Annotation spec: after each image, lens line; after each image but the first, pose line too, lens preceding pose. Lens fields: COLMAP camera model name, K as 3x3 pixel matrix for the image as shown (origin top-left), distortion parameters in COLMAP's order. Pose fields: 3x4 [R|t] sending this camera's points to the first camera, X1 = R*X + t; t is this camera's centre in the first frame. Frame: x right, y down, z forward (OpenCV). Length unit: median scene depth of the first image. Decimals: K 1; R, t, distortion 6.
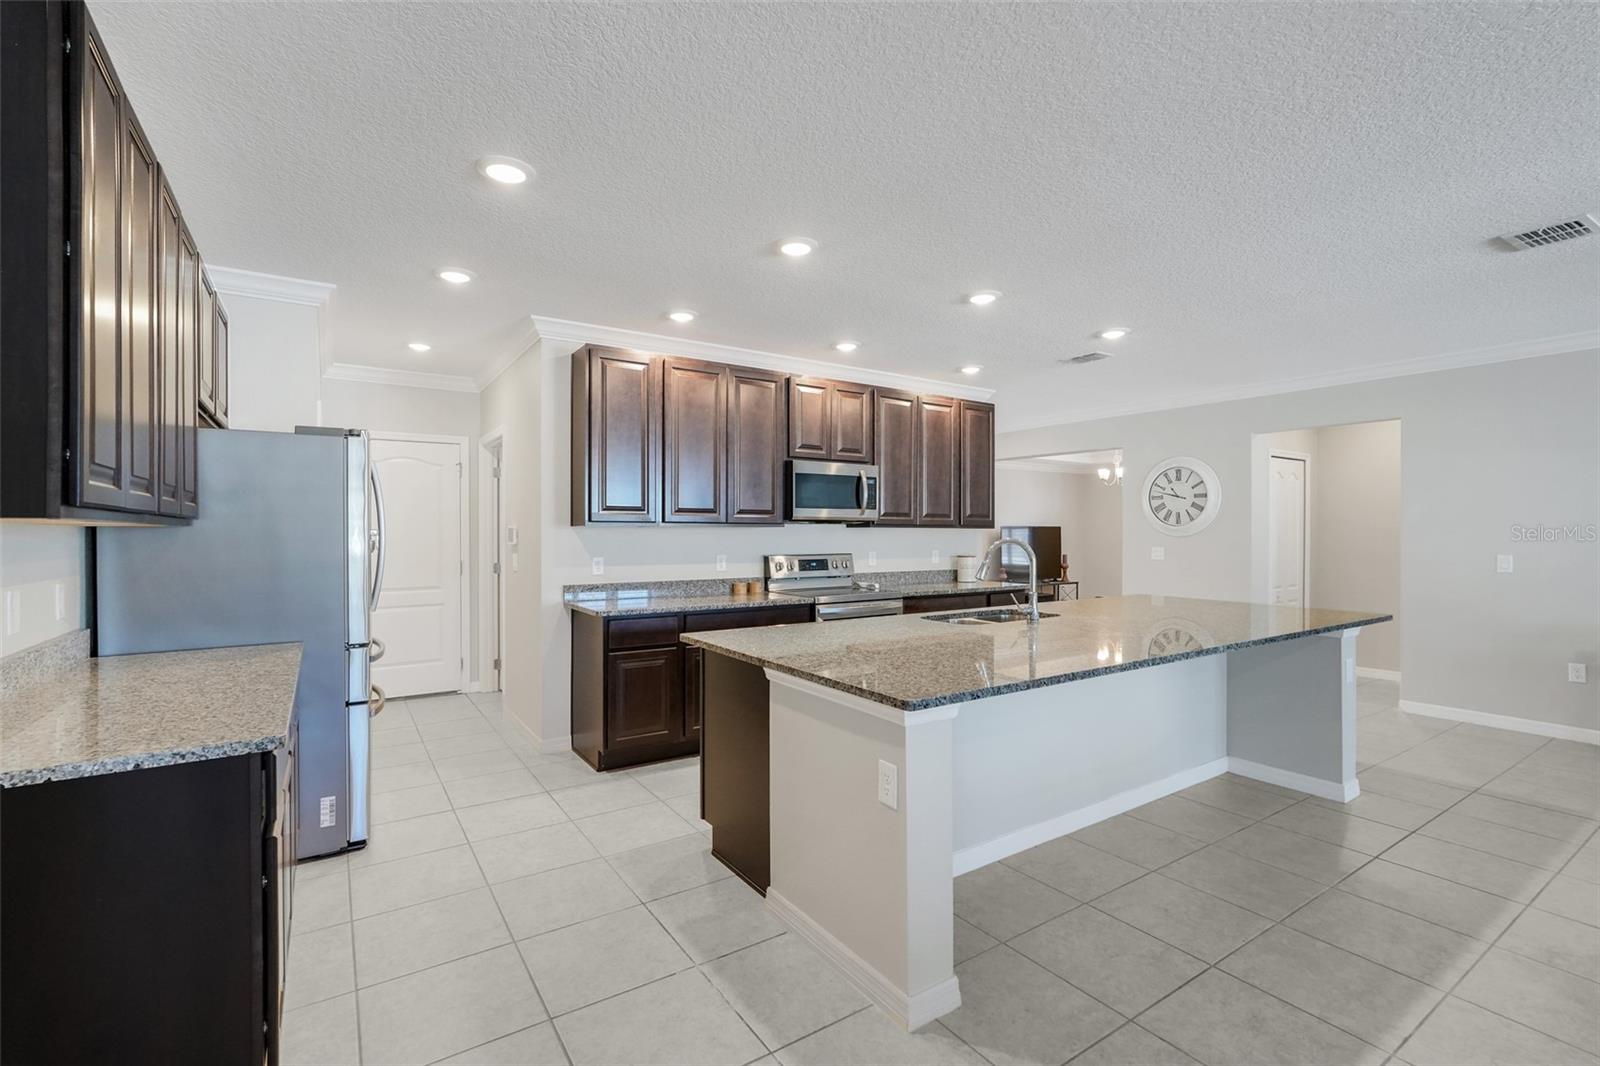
lens RADIAL K [[716.8, 0, 768.9], [0, 716.8, 528.2], [0, 0, 1]] dist [0.000772, 0.000123]
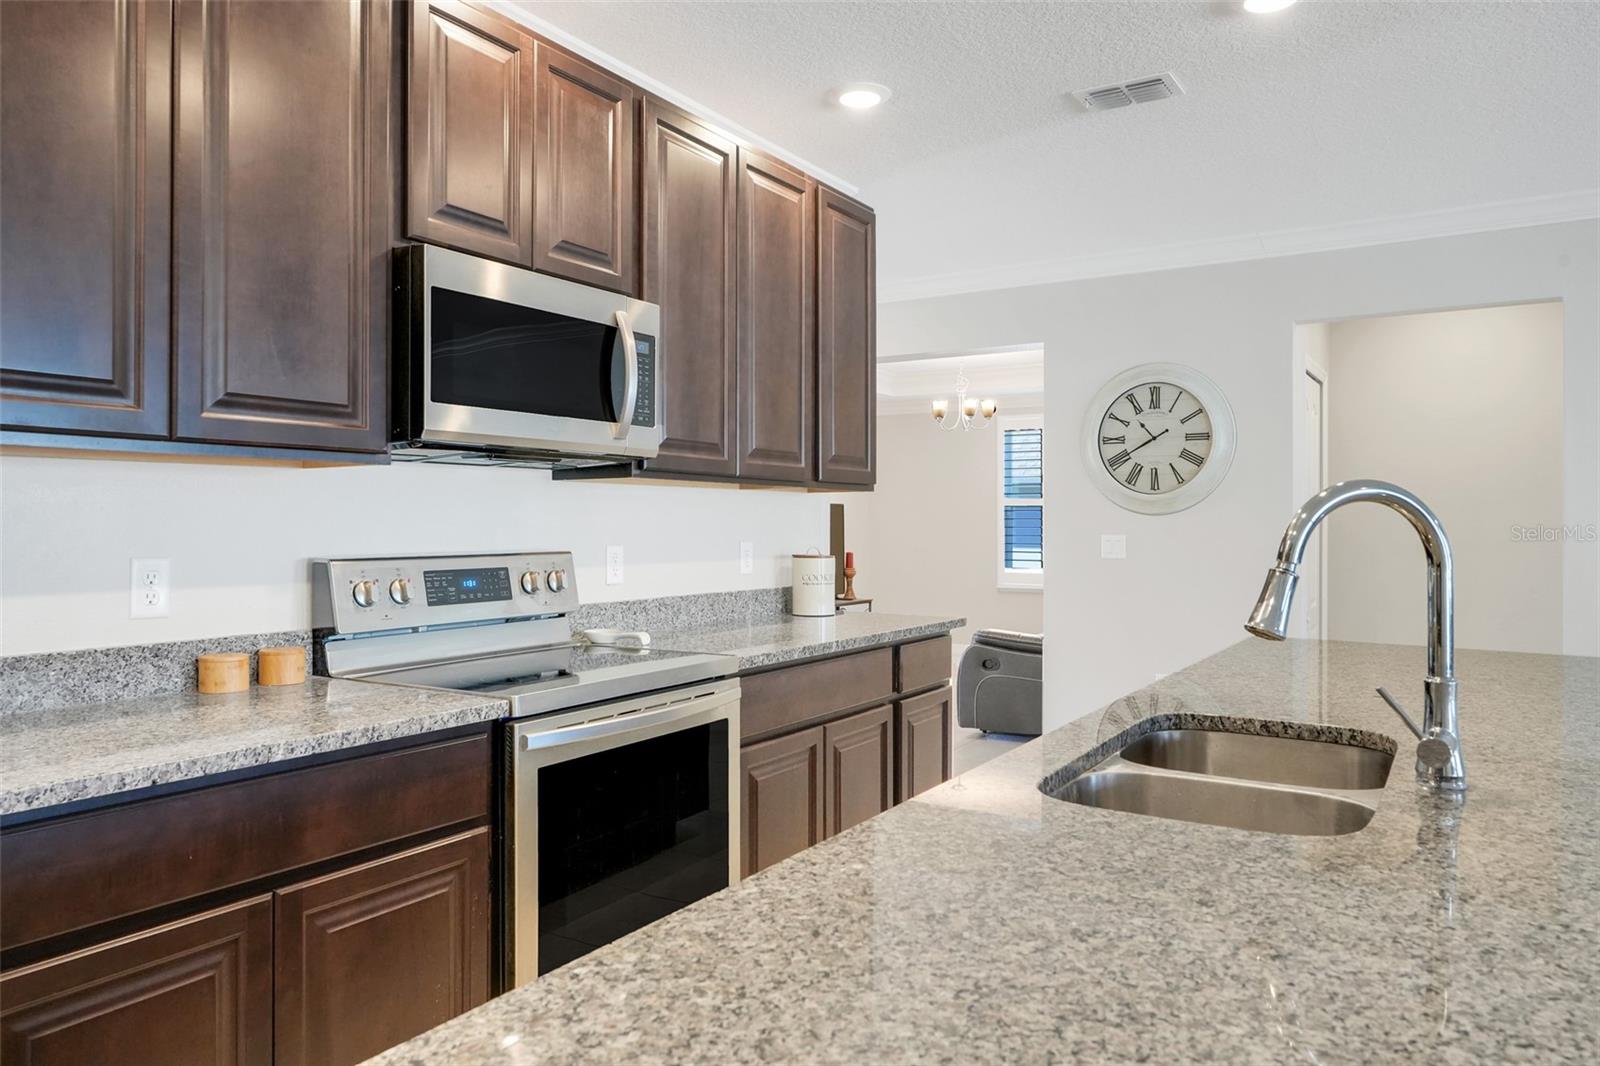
lens RADIAL K [[1091.7, 0, 796.6], [0, 1091.7, 519.2], [0, 0, 1]] dist [-0.005361, -0.001370]
pose [[0.897114, 0.002999, 0.441789, -0.025390], [-0.003764, 0.999993, 0.000855, 0.018613], [-0.441783, -0.002430, 0.897119, 0.464439]]
